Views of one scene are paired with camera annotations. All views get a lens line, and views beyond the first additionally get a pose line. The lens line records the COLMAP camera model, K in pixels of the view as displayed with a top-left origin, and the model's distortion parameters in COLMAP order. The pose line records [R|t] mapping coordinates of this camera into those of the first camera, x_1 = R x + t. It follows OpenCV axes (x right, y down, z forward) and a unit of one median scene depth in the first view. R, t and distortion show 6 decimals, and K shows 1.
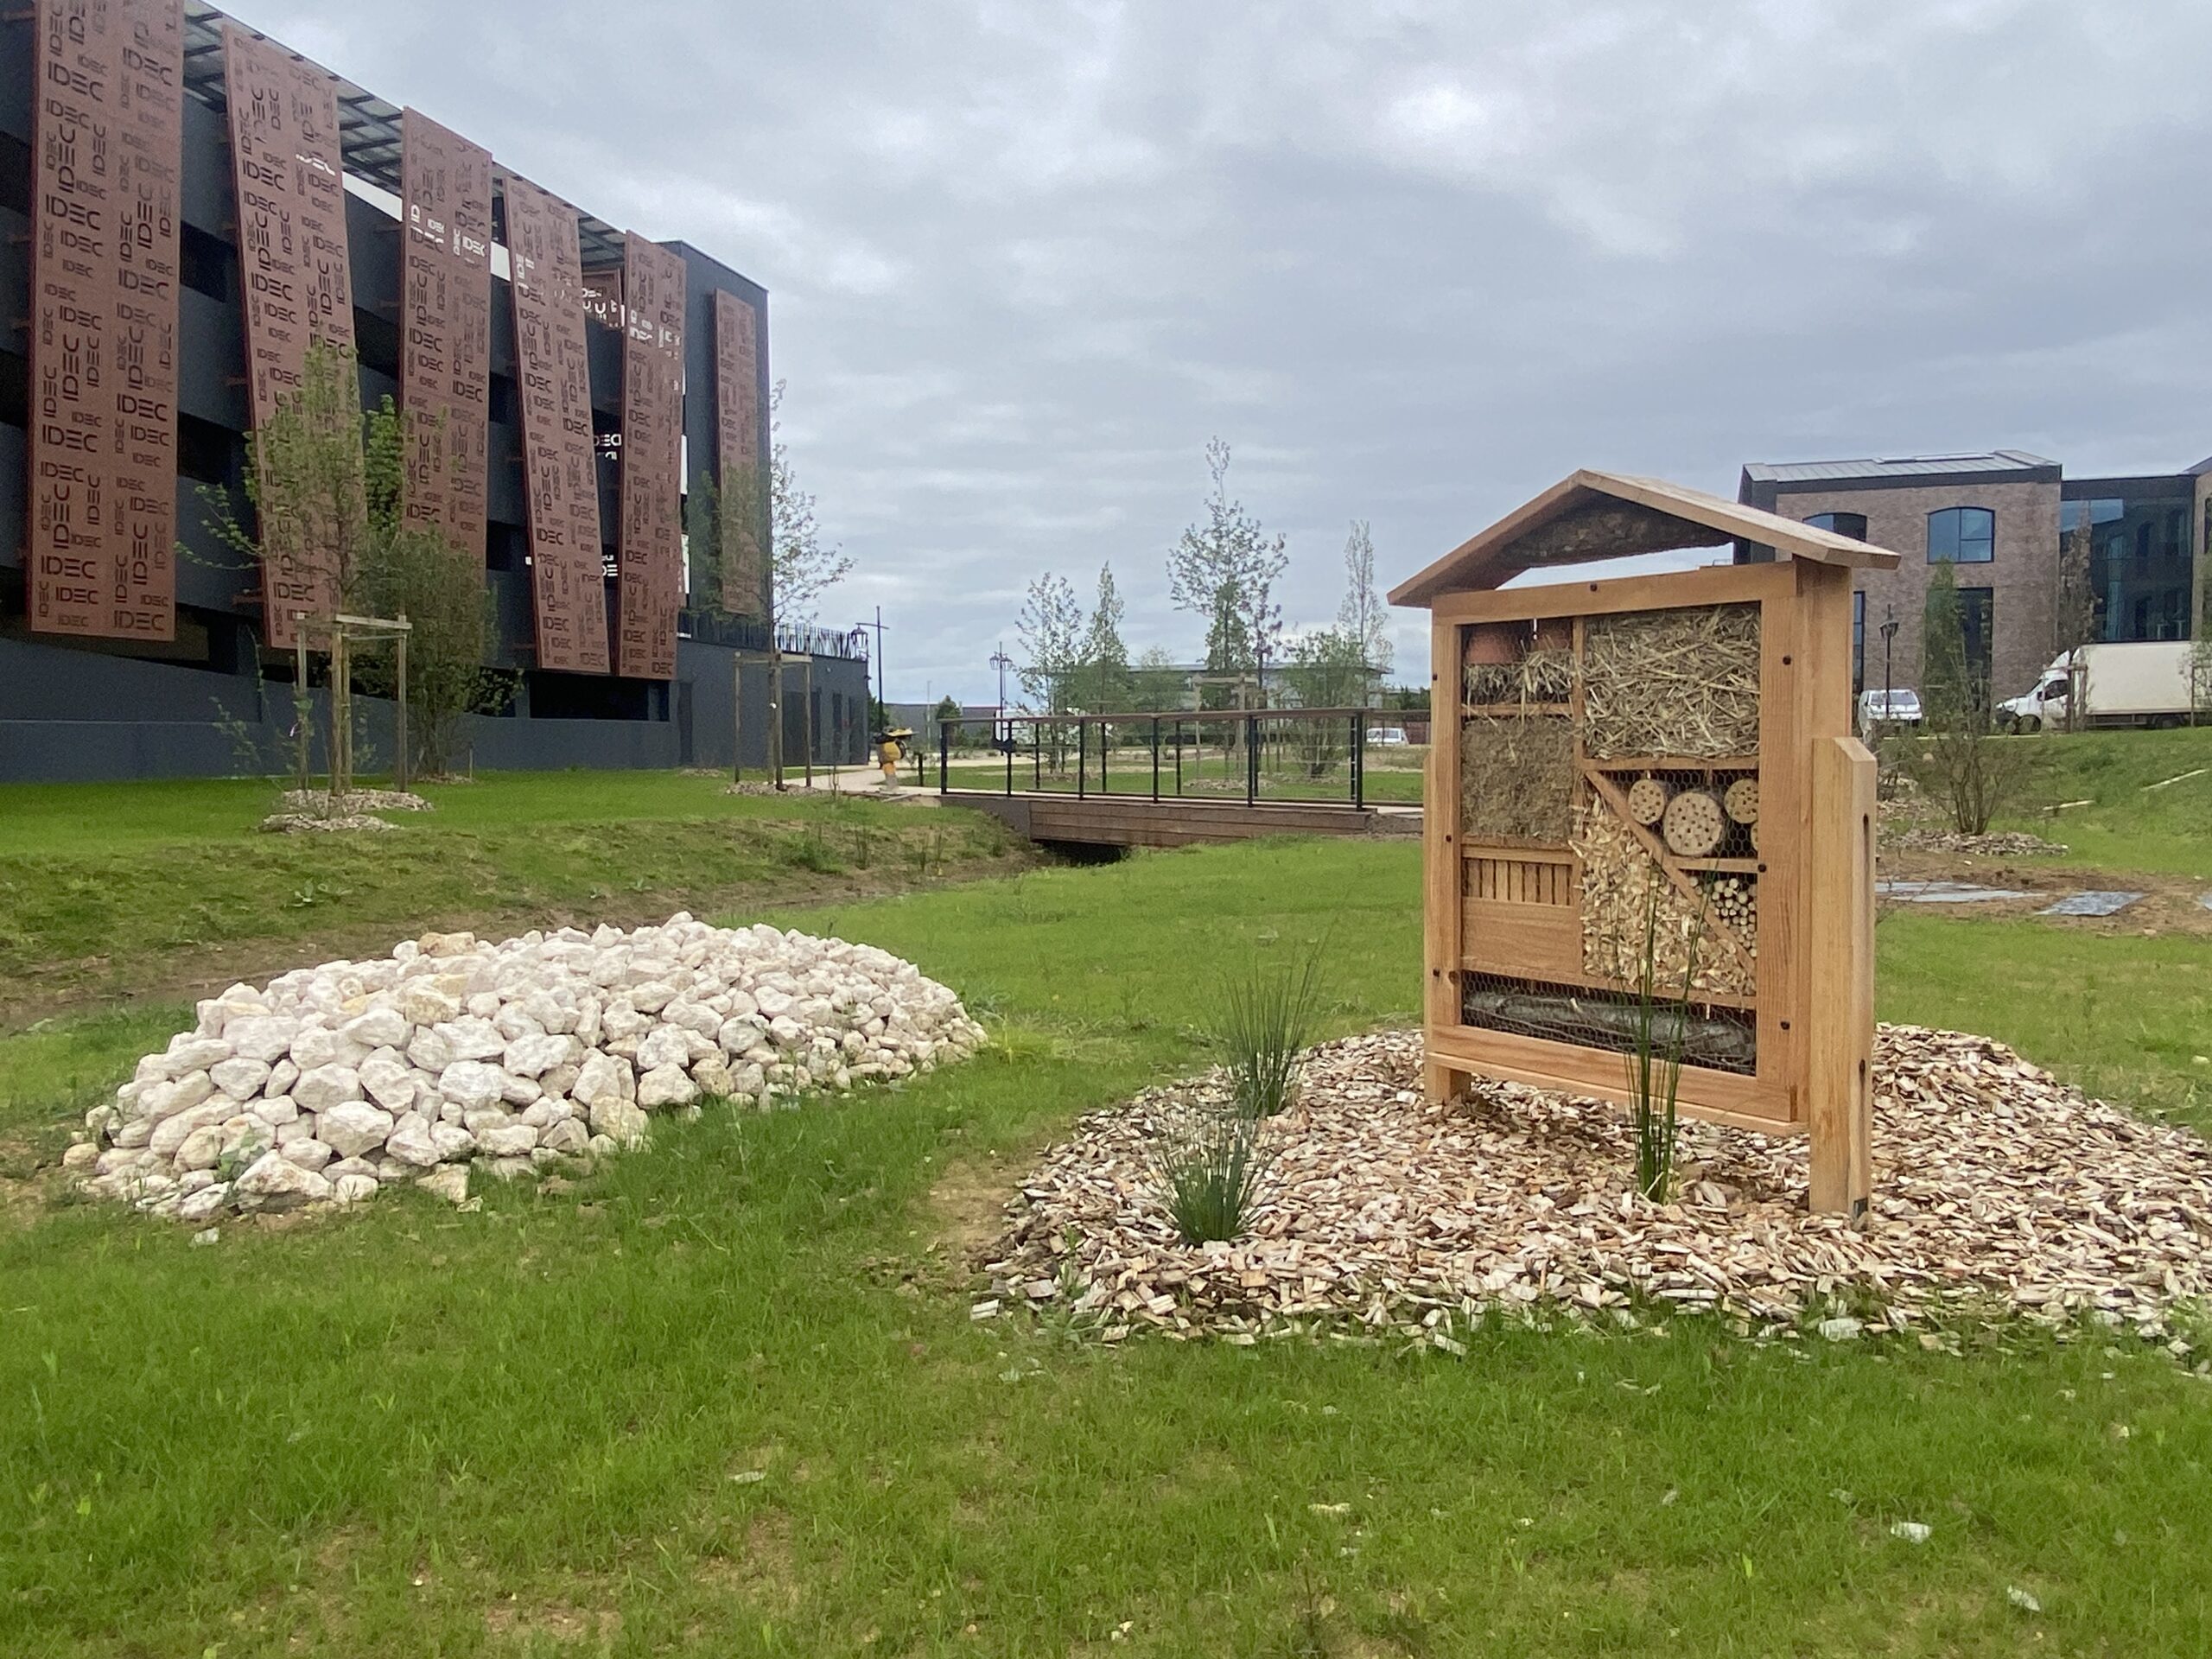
lens RADIAL K [[1605.4, 0, 1106.0], [0, 1605.4, 829.5], [0, 0, 1]] dist [0.091283, 0.000117]
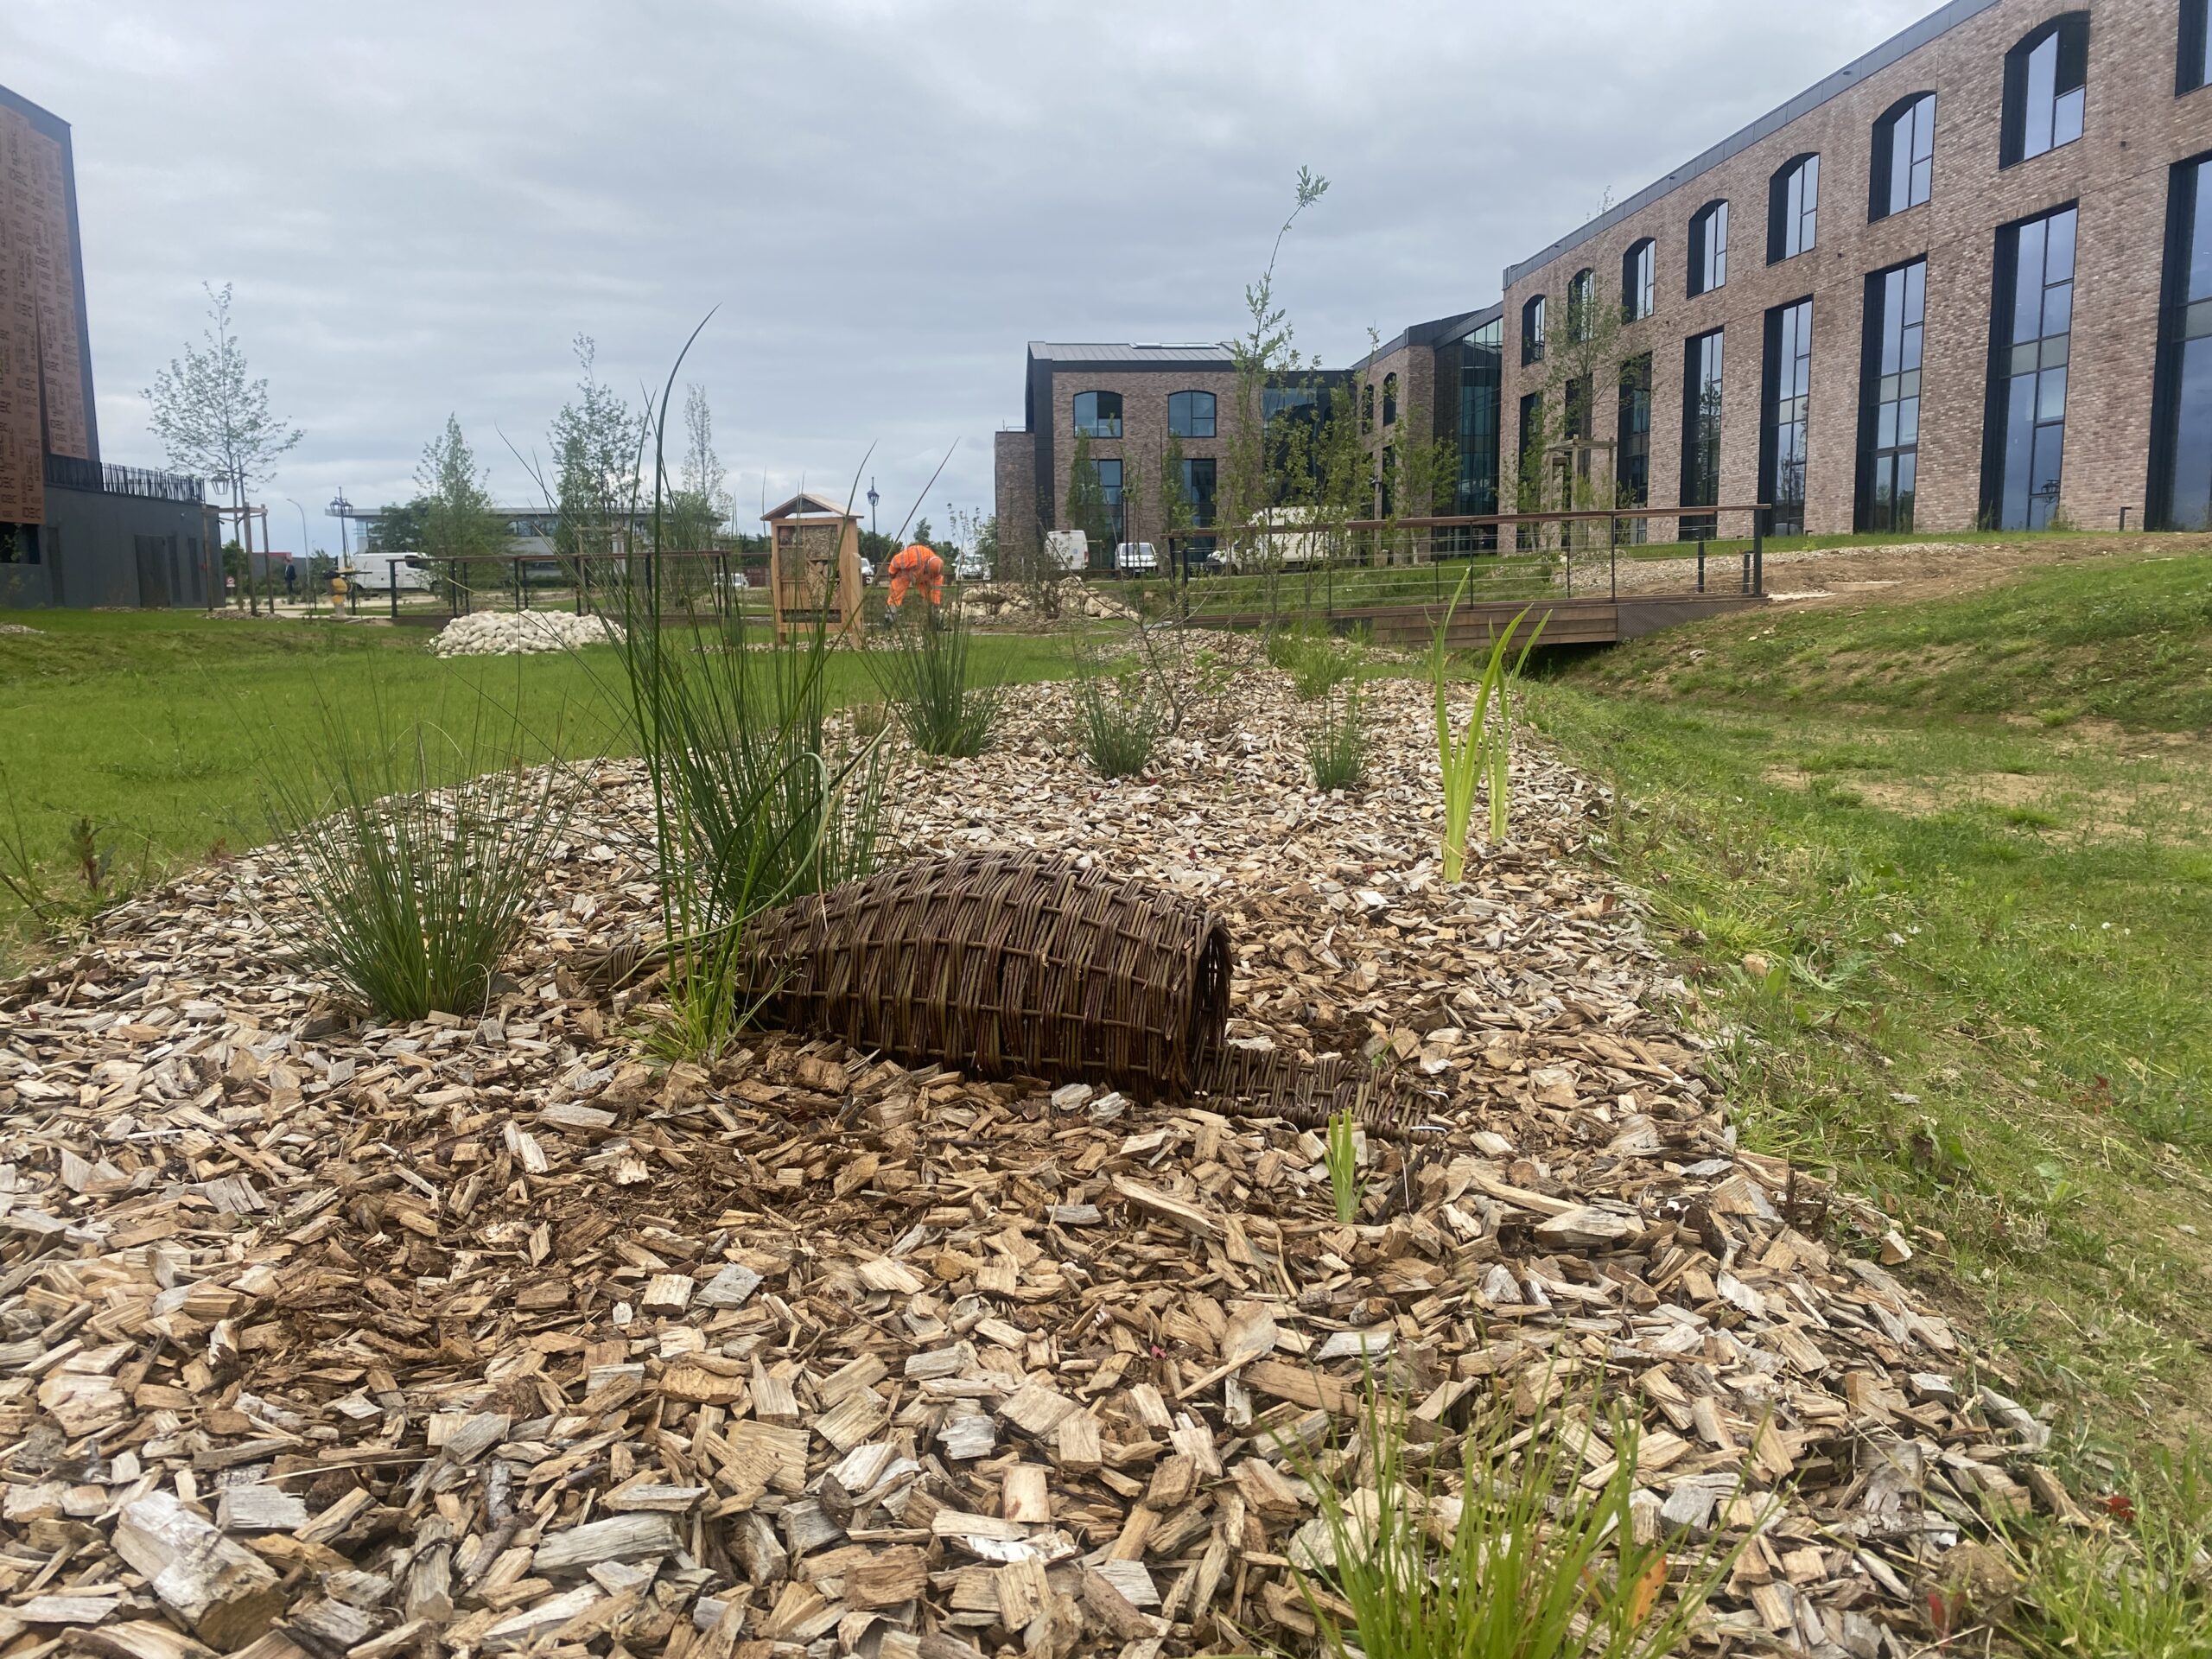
lens RADIAL K [[1685.3, 0, 1106.0], [0, 1685.3, 829.5], [0, 0, 1]] dist [0.004067, 0.001816]
pose [[0.923472, -0.060713, 0.378831, -0.044083], [0.028161, 0.995463, 0.090891, 0.017849], [-0.382631, -0.073267, 0.920992, -0.215572]]
